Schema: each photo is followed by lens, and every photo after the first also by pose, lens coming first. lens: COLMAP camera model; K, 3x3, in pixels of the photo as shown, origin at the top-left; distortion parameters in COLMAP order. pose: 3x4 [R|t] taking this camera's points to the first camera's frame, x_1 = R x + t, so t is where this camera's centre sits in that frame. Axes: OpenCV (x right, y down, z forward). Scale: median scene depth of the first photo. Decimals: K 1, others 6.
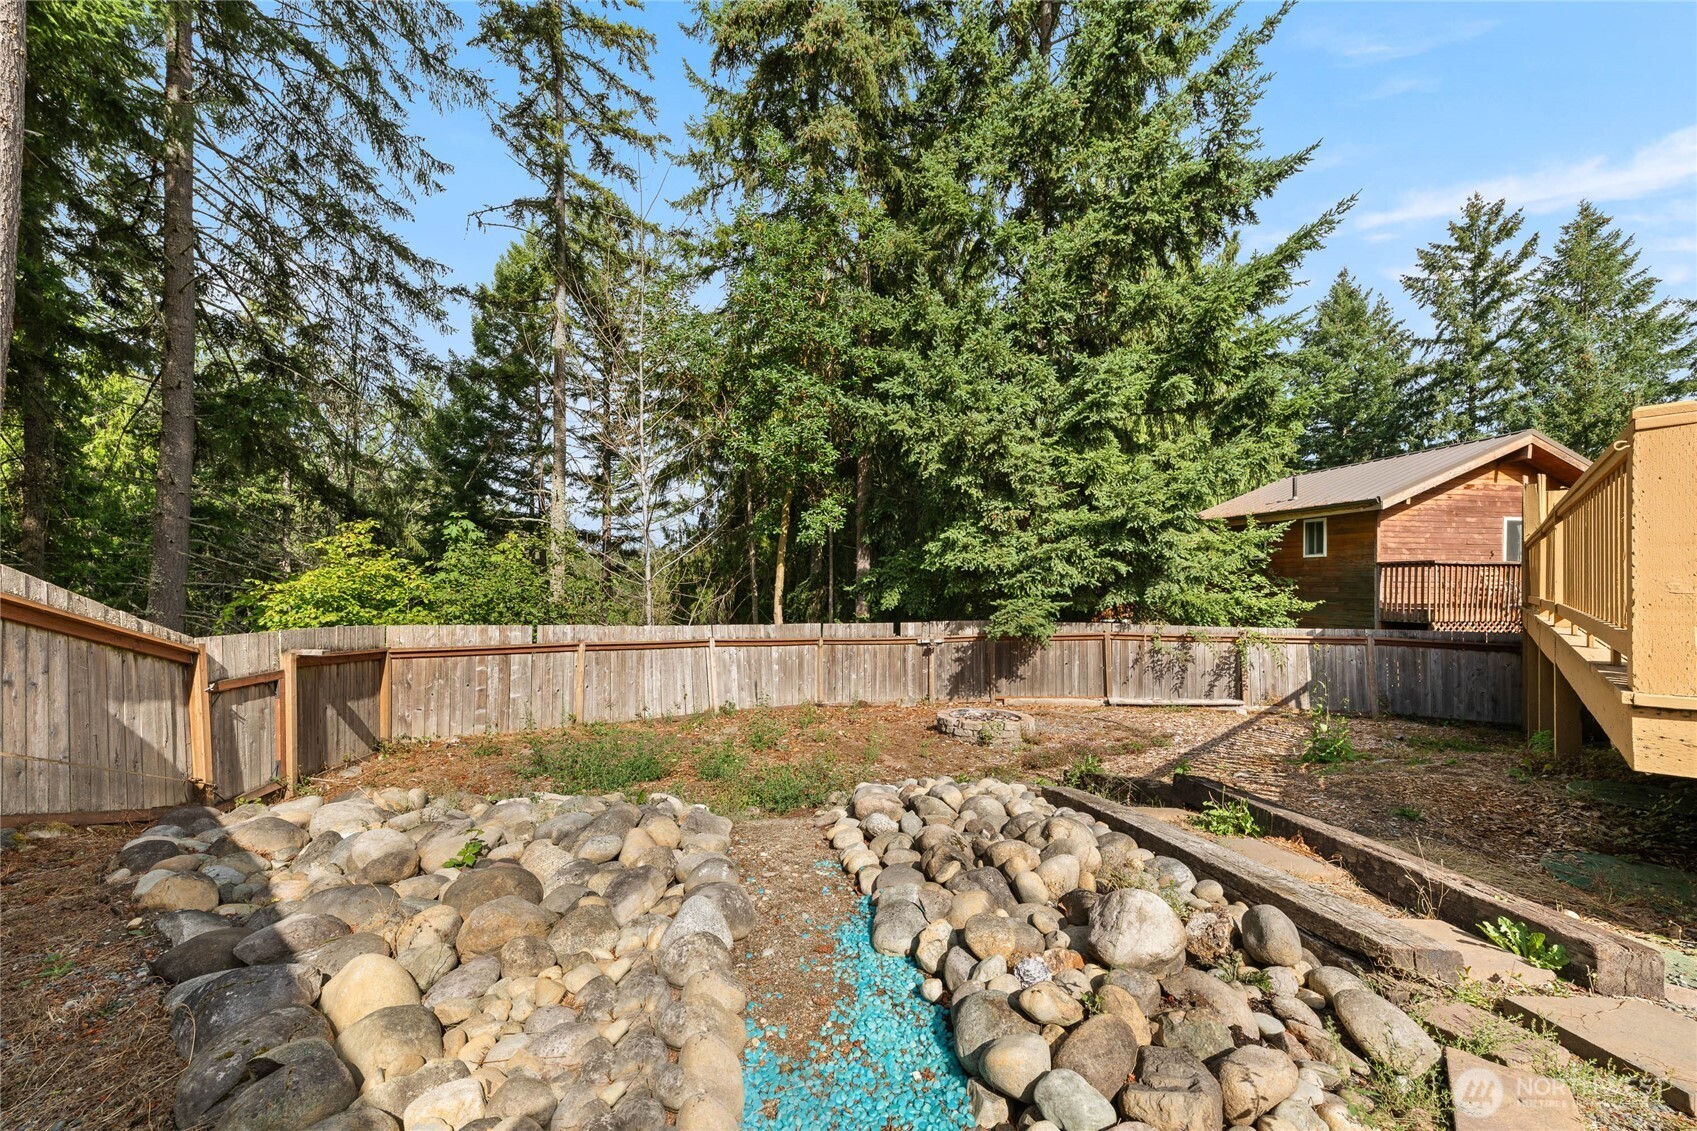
lens RADIAL K [[665.2, 0, 809.5], [0, 665.2, 589.5], [0, 0, 1]] dist [0.020199, 0.002661]
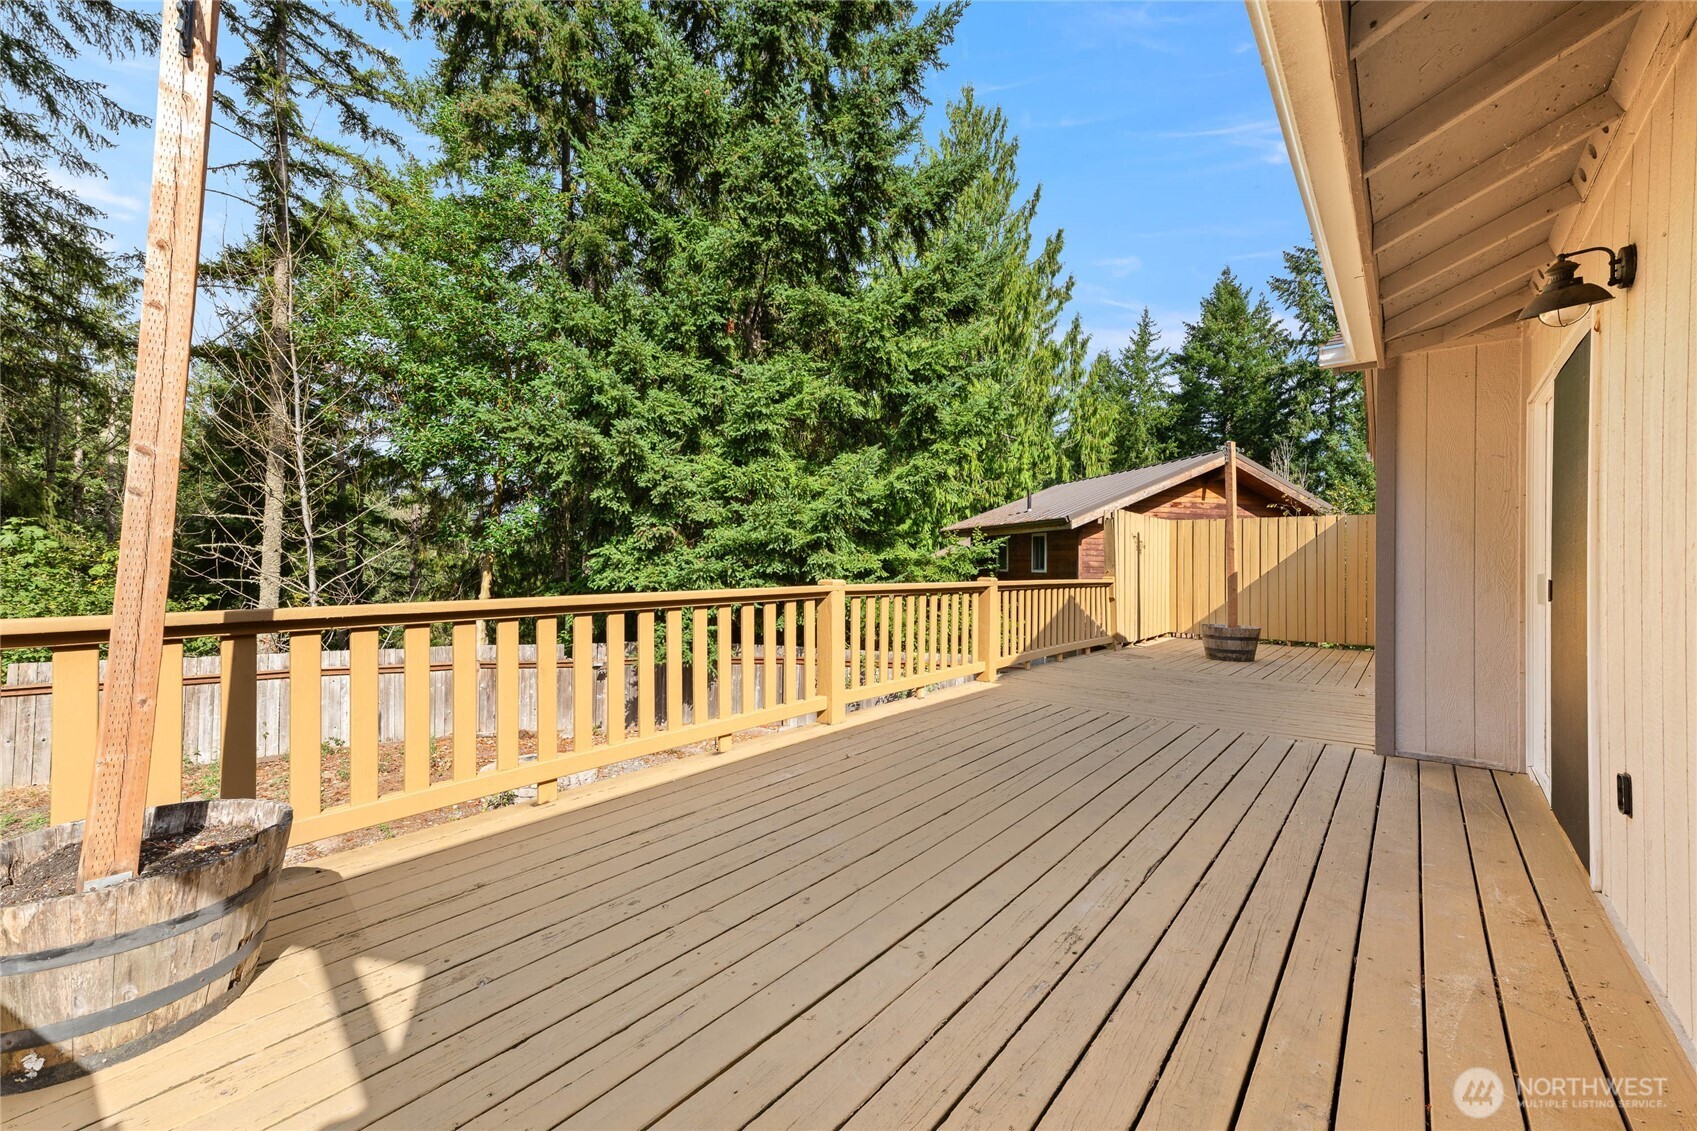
lens RADIAL K [[665.2, 0, 849.8], [0, 665.2, 557.7], [0, 0, 1]] dist [0.020199, 0.002661]
pose [[0.998673, 0.010084, 0.050509, 0.341773], [-0.009765, 0.999931, -0.006556, -0.047985], [-0.050572, 0.006054, 0.998702, 0.044061]]
